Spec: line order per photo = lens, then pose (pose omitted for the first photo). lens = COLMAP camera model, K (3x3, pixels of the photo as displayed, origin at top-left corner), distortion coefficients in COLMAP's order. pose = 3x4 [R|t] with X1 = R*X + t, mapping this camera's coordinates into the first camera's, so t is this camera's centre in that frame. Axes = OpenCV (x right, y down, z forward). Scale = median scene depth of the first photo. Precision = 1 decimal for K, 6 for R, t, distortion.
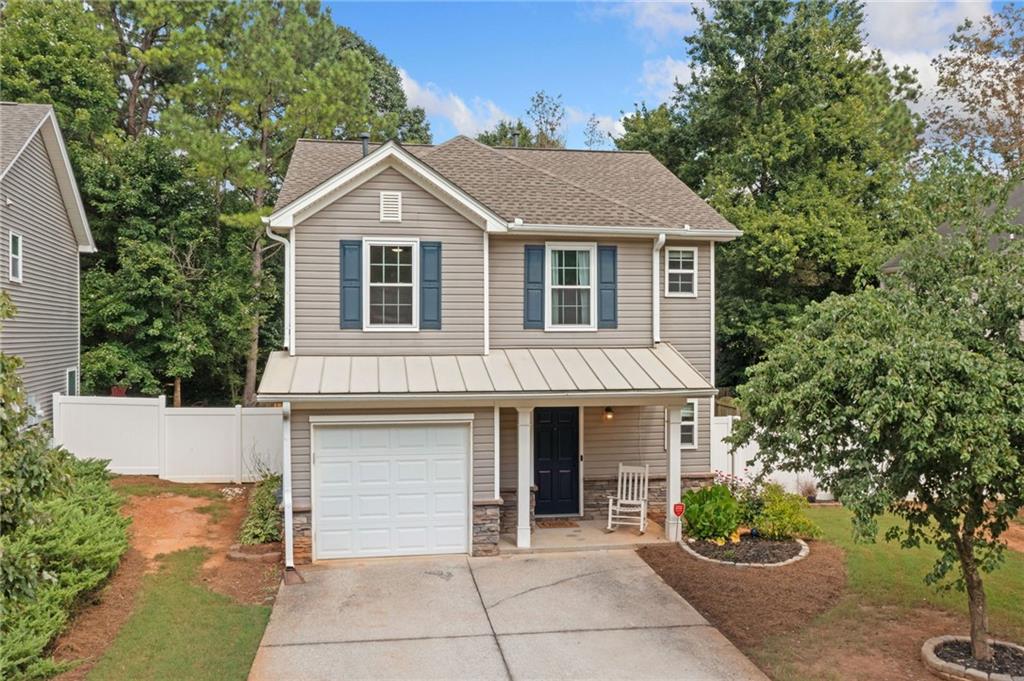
lens RADIAL K [[783.9, 0, 513.5], [0, 783.9, 345.5], [0, 0, 1]] dist [-0.000706, 0.001302]
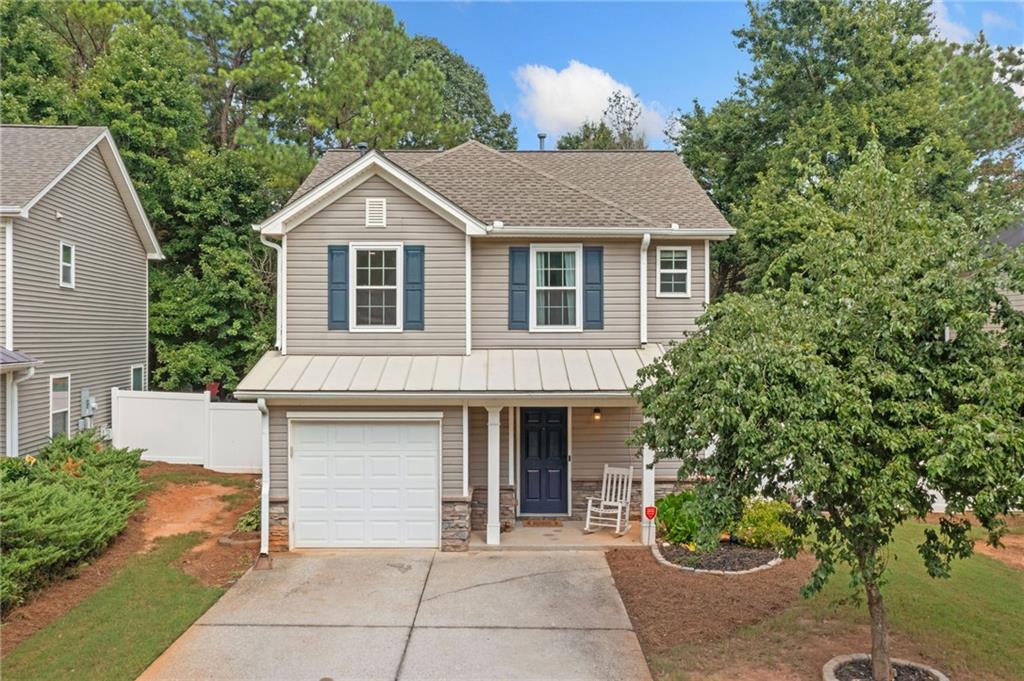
lens RADIAL K [[778.2, 0, 512.0], [0, 778.2, 340.5], [0, 0, 1]] dist [-0.001764, 0.001246]
pose [[0.988864, 0.002085, -0.148806, 0.164691], [-0.002986, 0.999979, -0.005837, -0.001275], [0.148790, 0.006216, 0.988849, 0.003149]]
